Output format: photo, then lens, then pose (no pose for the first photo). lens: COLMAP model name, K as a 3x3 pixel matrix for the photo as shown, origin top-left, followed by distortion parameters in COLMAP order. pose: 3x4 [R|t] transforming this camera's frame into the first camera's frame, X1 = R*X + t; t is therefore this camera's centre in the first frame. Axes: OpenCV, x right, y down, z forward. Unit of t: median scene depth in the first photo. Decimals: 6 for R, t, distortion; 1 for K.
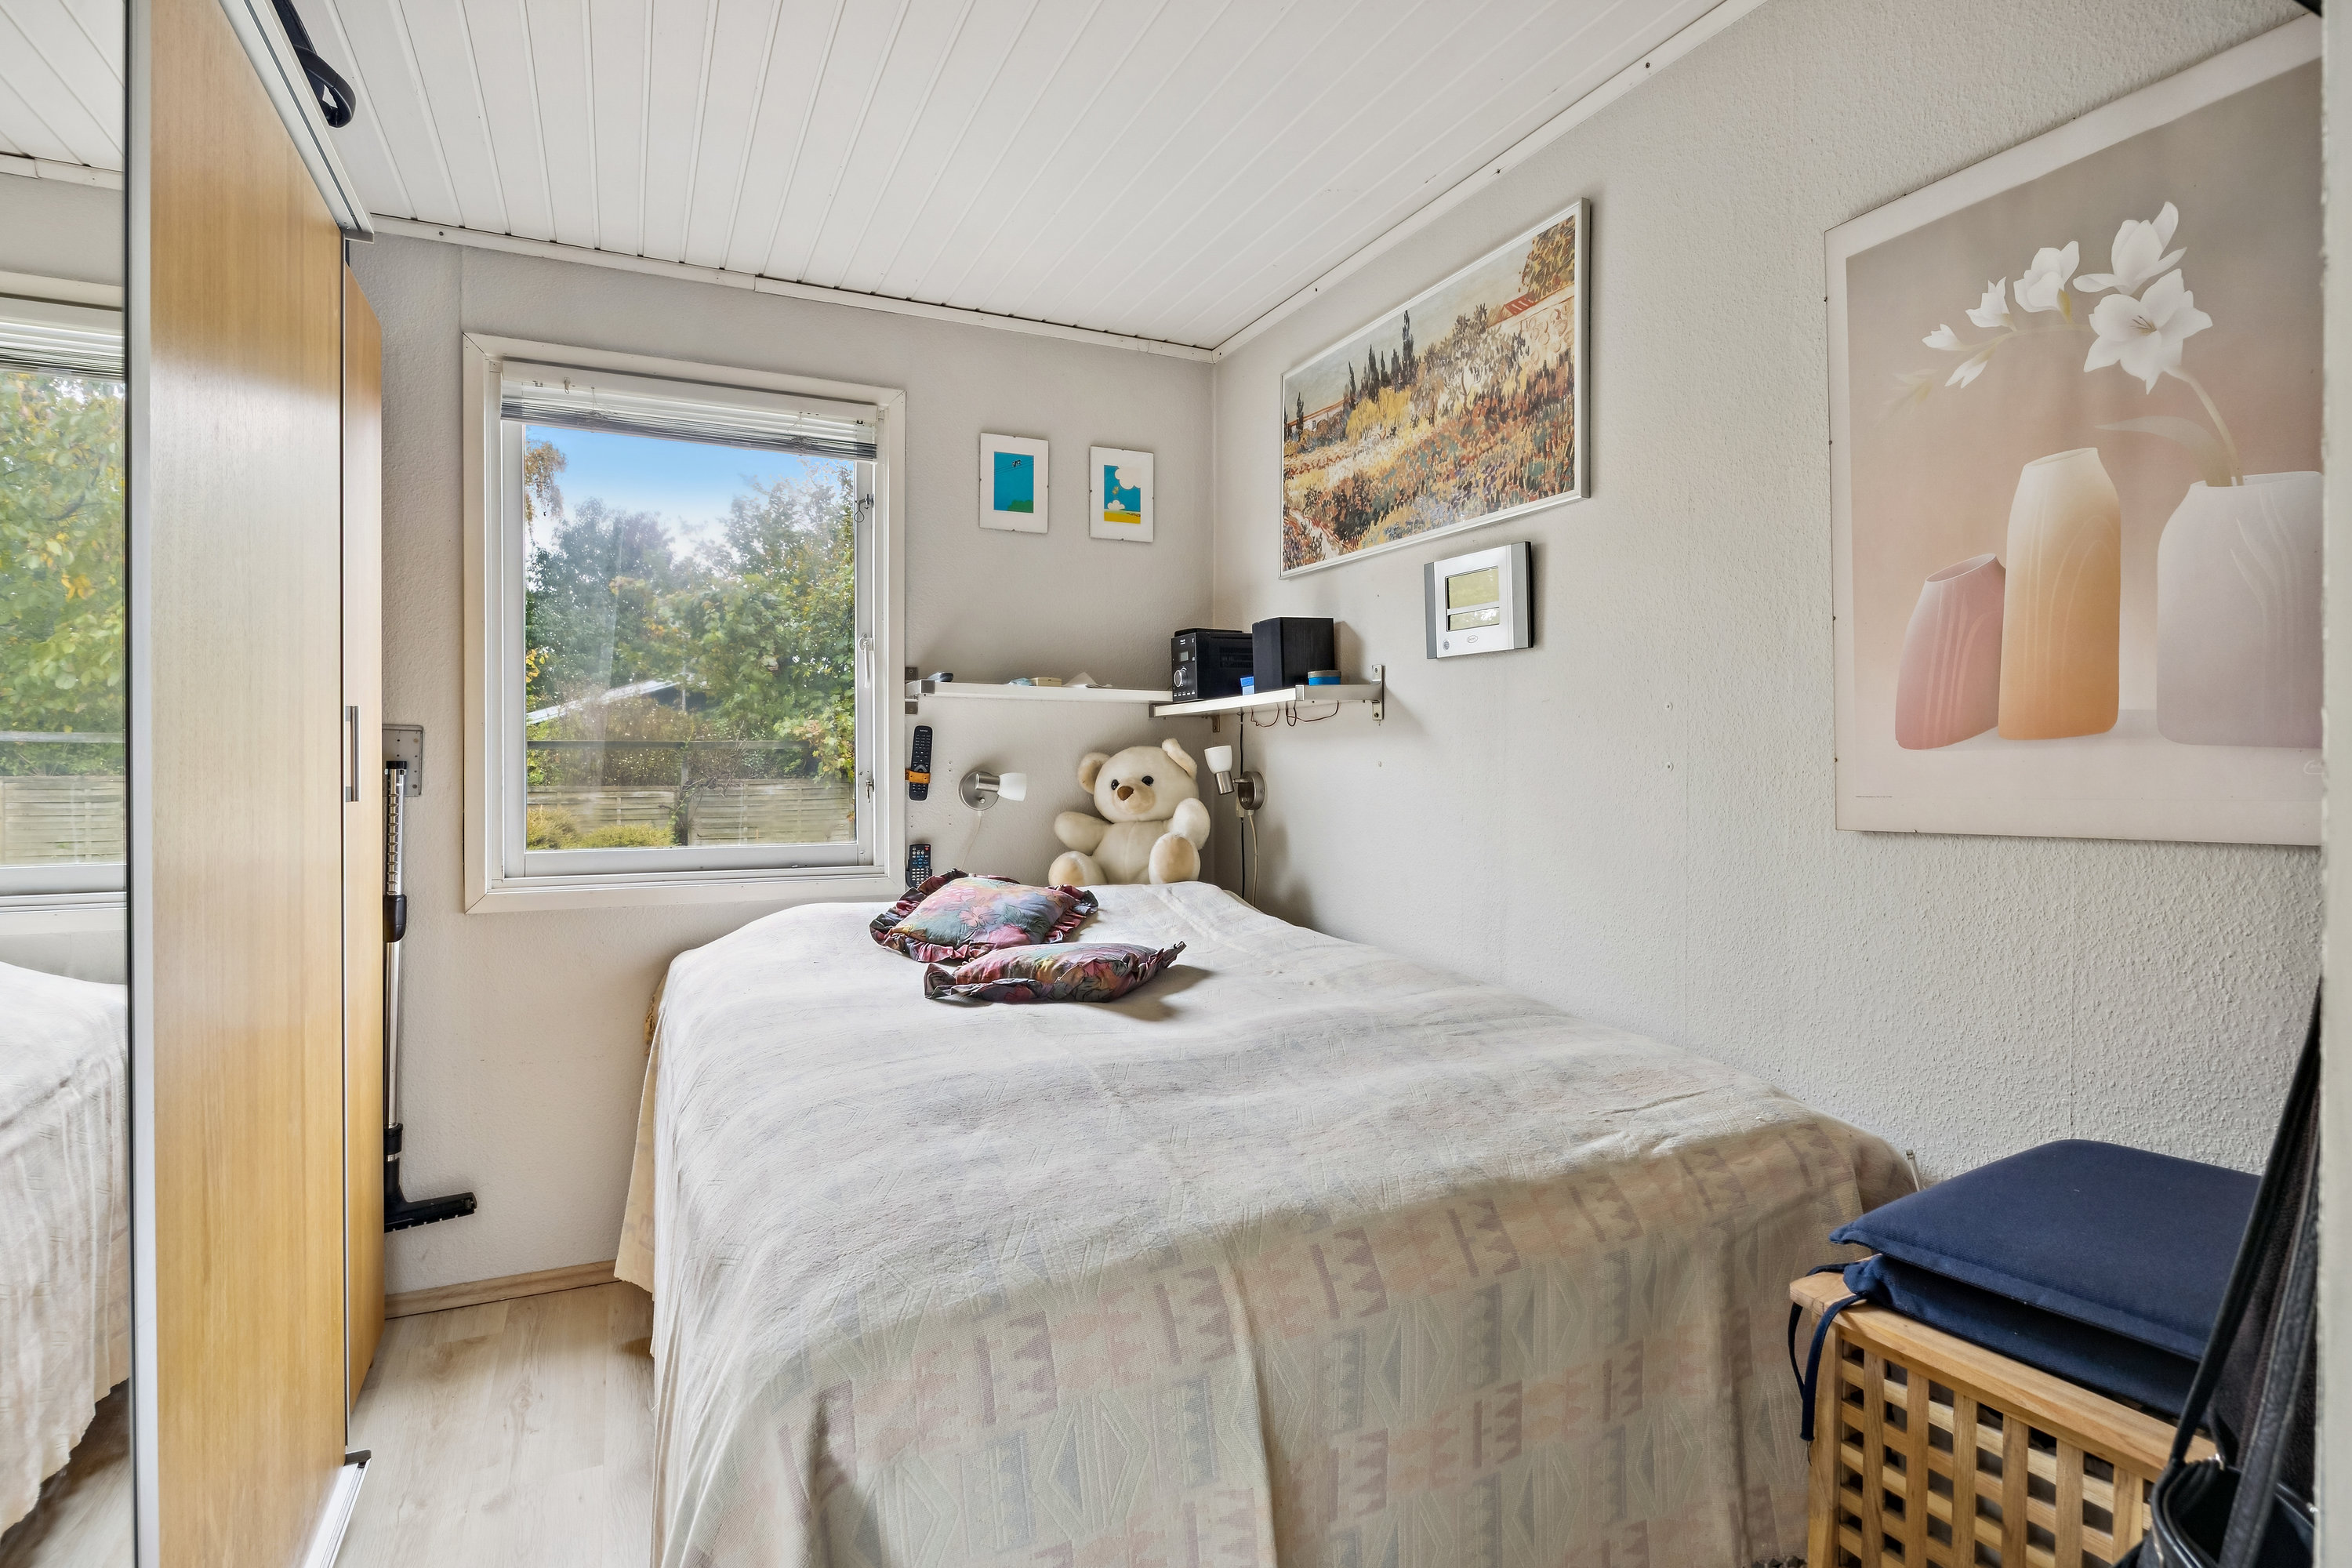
lens RADIAL K [[1208.6, 0, 1176.8], [0, 1208.6, 771.6], [0, 0, 1]] dist [-0.000006, 0.000000]
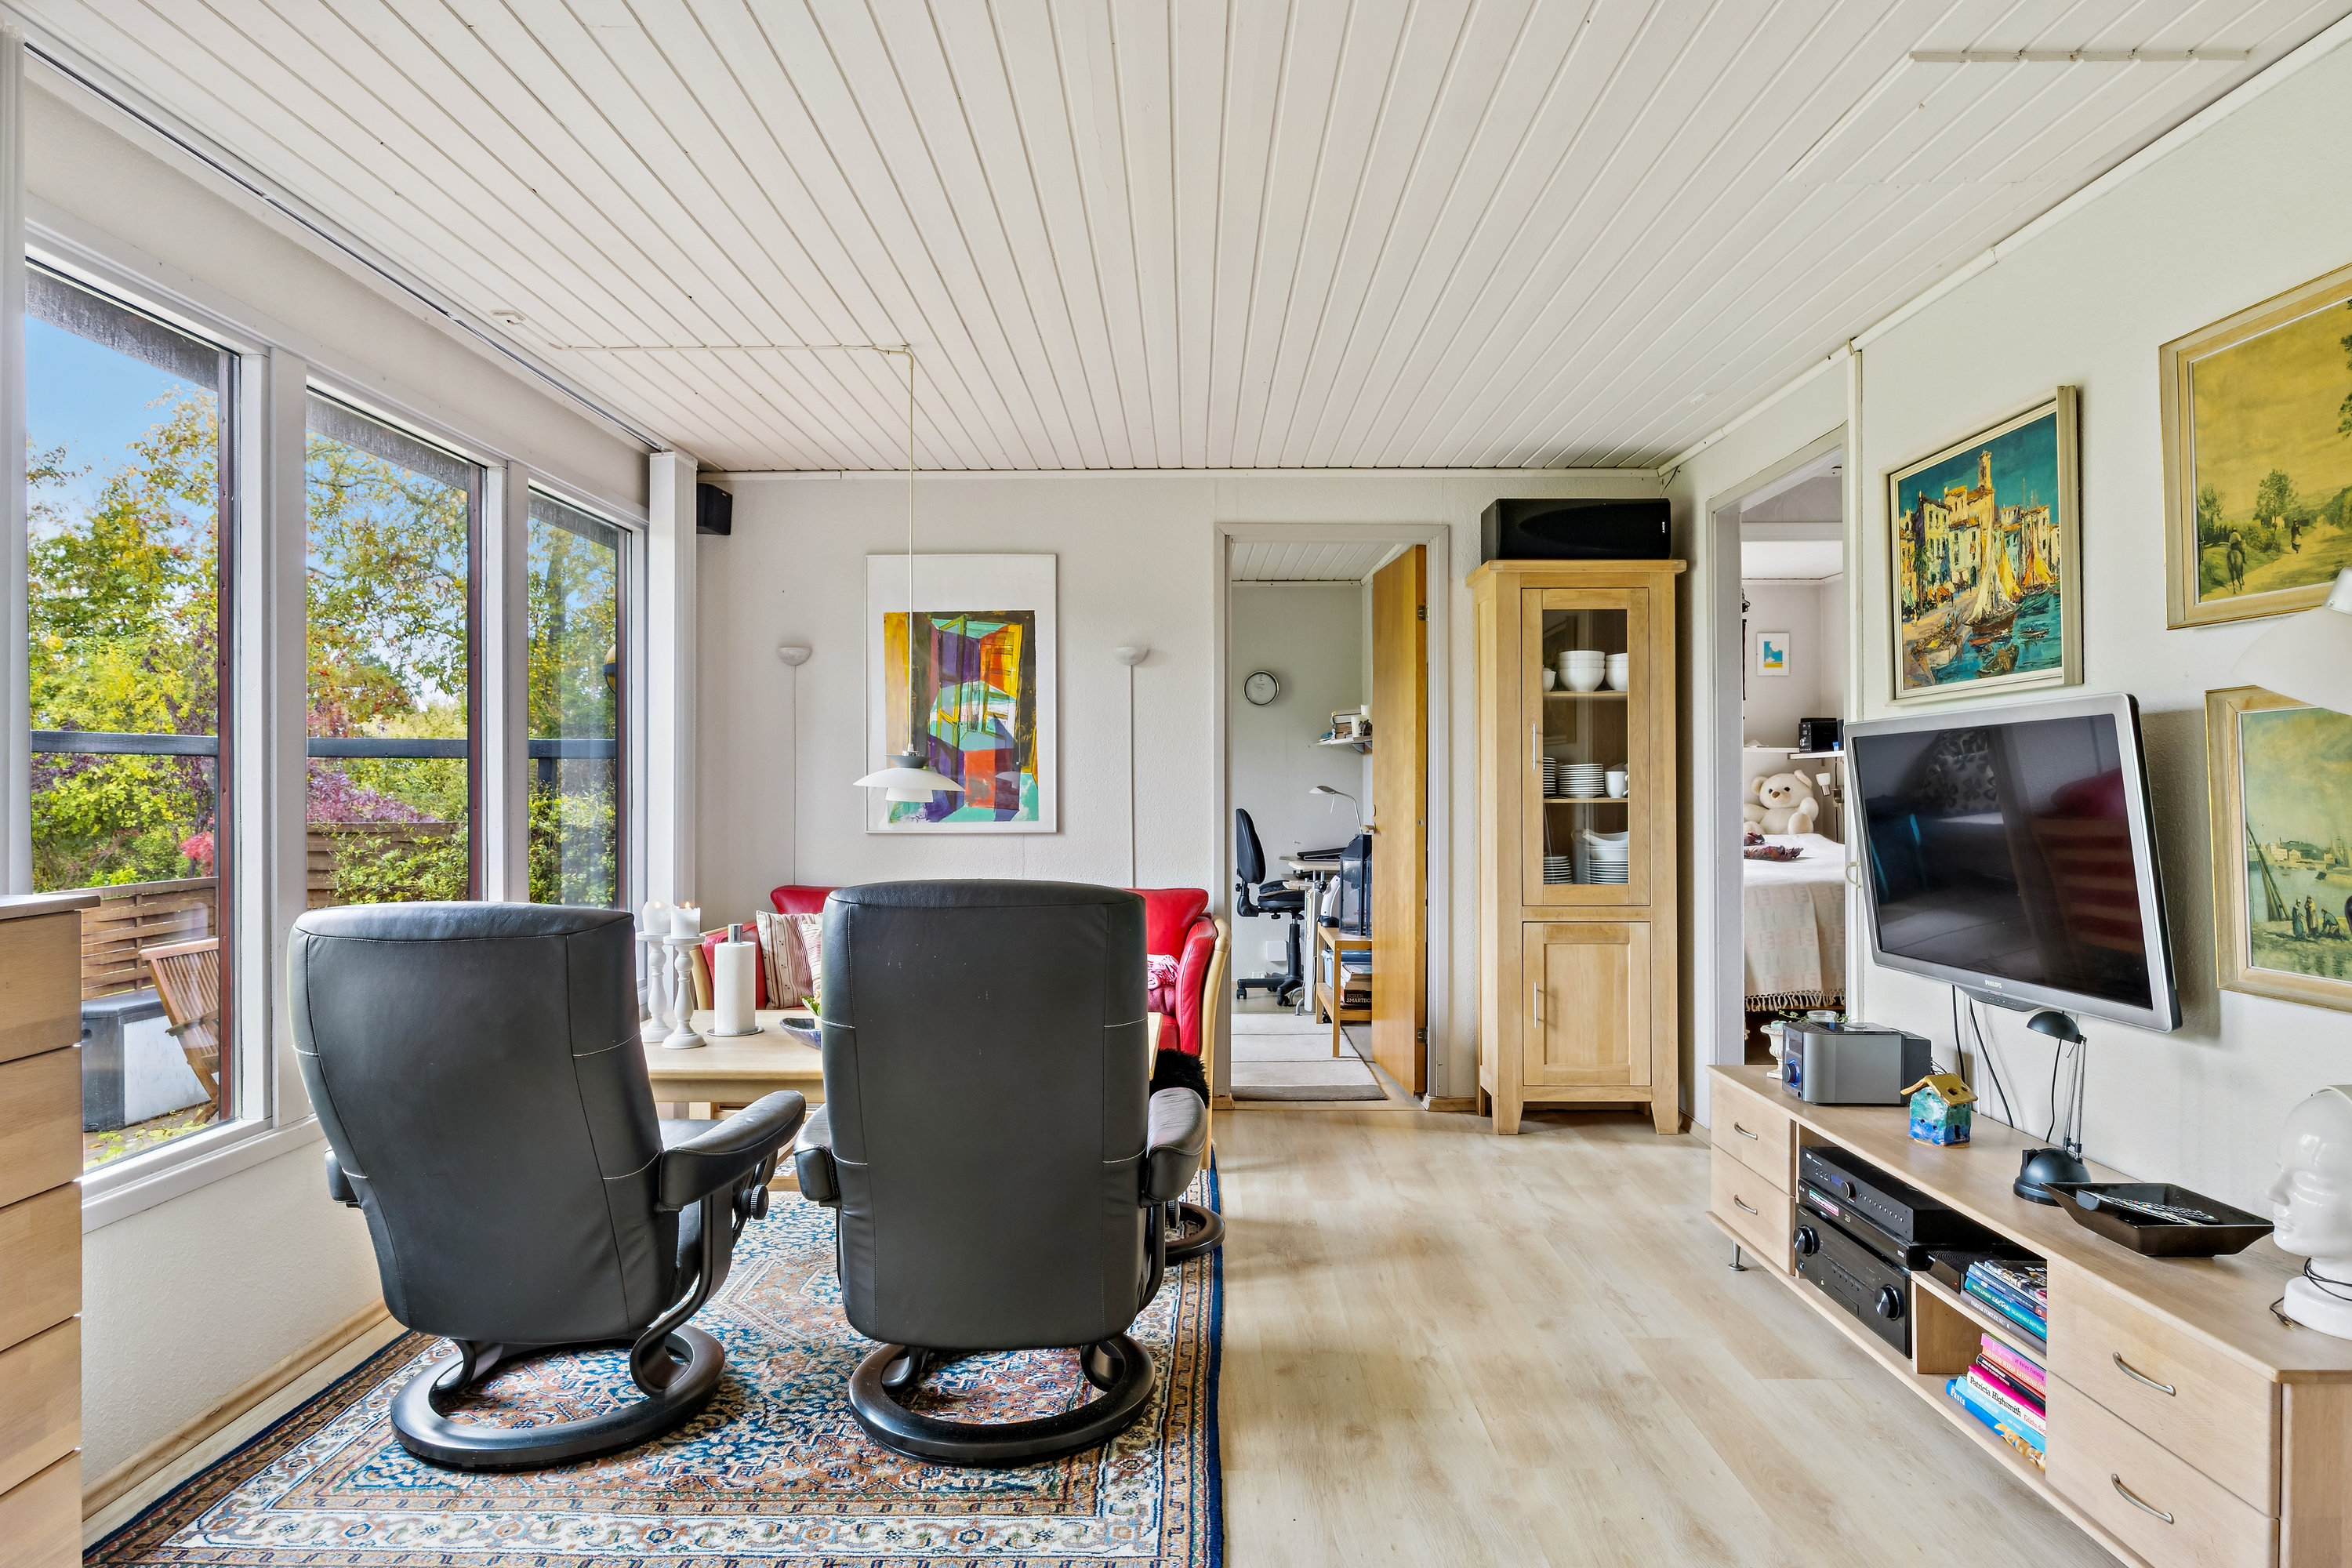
lens RADIAL K [[1383.4, 0, 1170.4], [0, 1383.4, 774.7], [0, 0, 1]] dist [0.004534, 0.000326]
pose [[0.905104, -0.004892, -0.425163, 0.030851], [-0.000856, 0.999911, -0.013327, 0.015418], [0.425190, 0.012426, 0.905019, -1.733487]]
